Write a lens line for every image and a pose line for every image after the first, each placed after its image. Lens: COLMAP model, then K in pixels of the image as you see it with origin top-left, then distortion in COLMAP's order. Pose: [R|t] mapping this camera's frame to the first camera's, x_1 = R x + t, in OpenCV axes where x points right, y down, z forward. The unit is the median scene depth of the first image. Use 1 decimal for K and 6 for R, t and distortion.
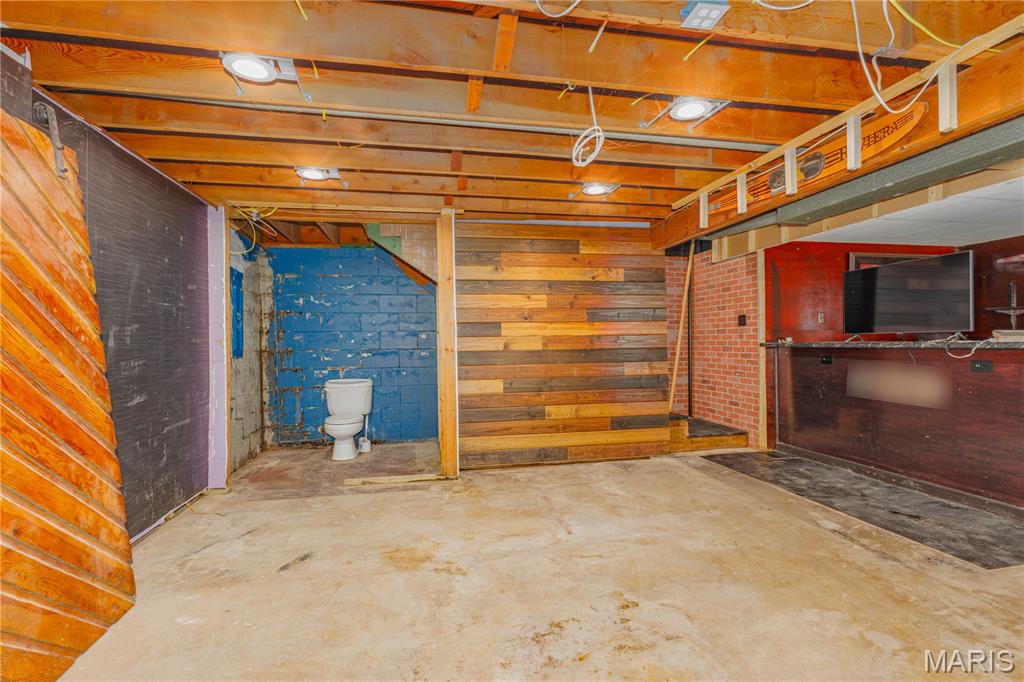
lens RADIAL K [[476.3, 0, 504.9], [0, 476.3, 339.6], [0, 0, 1]] dist [0.006441, -0.000386]
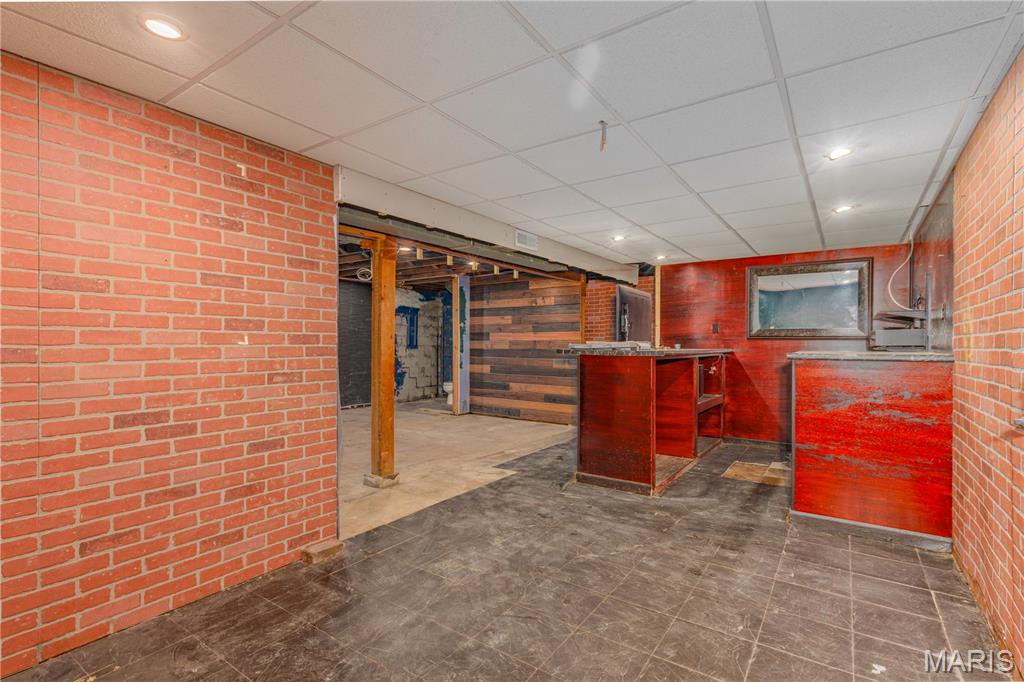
lens RADIAL K [[476.3, 0, 516.3], [0, 476.3, 341.2], [0, 0, 1]] dist [0.006441, -0.000386]
pose [[0.689534, 0.015025, -0.724098, 1.351906], [-0.007764, 0.999881, 0.013353, -0.028841], [0.724212, -0.003586, 0.689568, -0.136742]]
